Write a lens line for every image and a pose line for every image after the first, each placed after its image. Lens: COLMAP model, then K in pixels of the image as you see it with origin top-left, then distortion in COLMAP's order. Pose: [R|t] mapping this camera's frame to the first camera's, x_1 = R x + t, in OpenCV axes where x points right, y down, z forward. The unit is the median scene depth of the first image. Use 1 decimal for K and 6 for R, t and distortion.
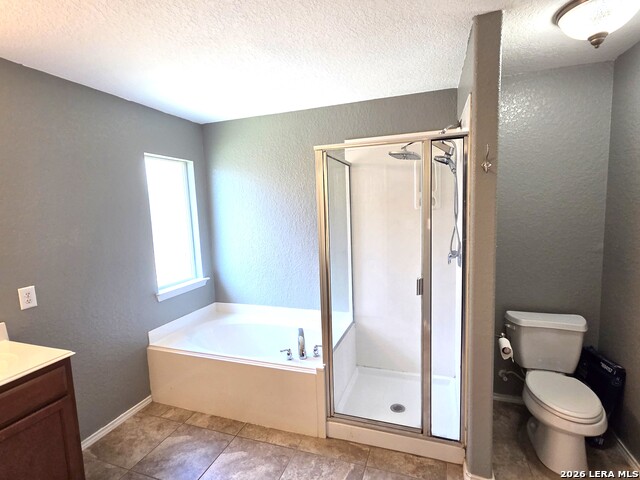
lens RADIAL K [[327.8, 0, 318.3], [0, 327.8, 240.1], [0, 0, 1]] dist [-0.001727, 0.004661]
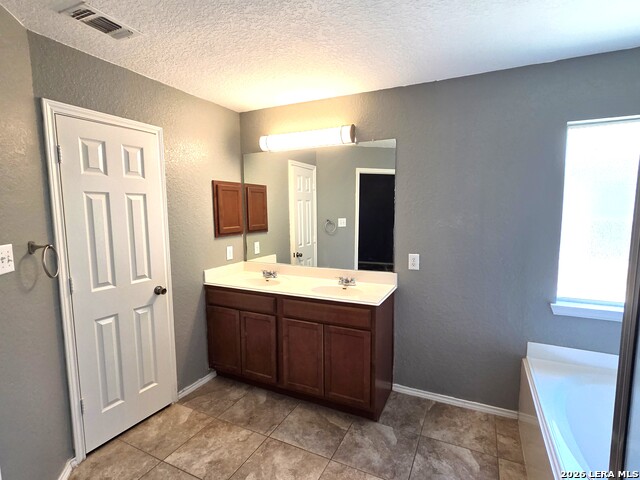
lens RADIAL K [[327.8, 0, 322.4], [0, 327.8, 243.8], [0, 0, 1]] dist [-0.001727, 0.004661]
pose [[-0.100872, 0.148870, -0.983698, 0.372026], [-0.090789, 0.983239, 0.158110, -0.061818], [0.990748, 0.105258, -0.085666, 0.588307]]
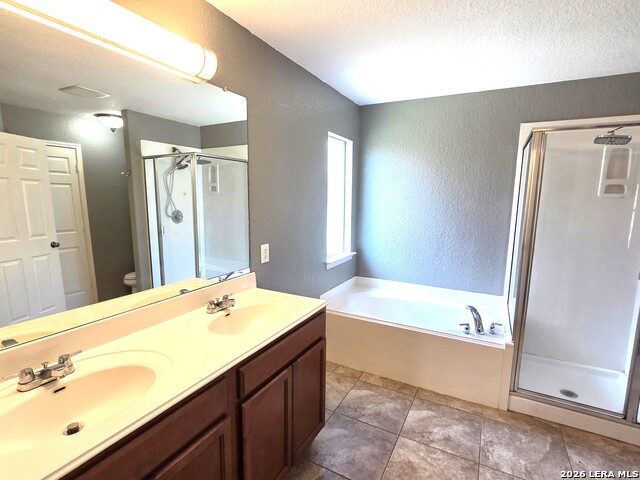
lens RADIAL K [[327.8, 0, 317.3], [0, 327.8, 240.1], [0, 0, 1]] dist [-0.001727, 0.004661]
pose [[0.987381, 0.069909, -0.142095, -0.430761], [-0.064343, 0.996984, 0.043401, 0.051831], [0.144701, -0.033710, 0.988901, -0.095960]]
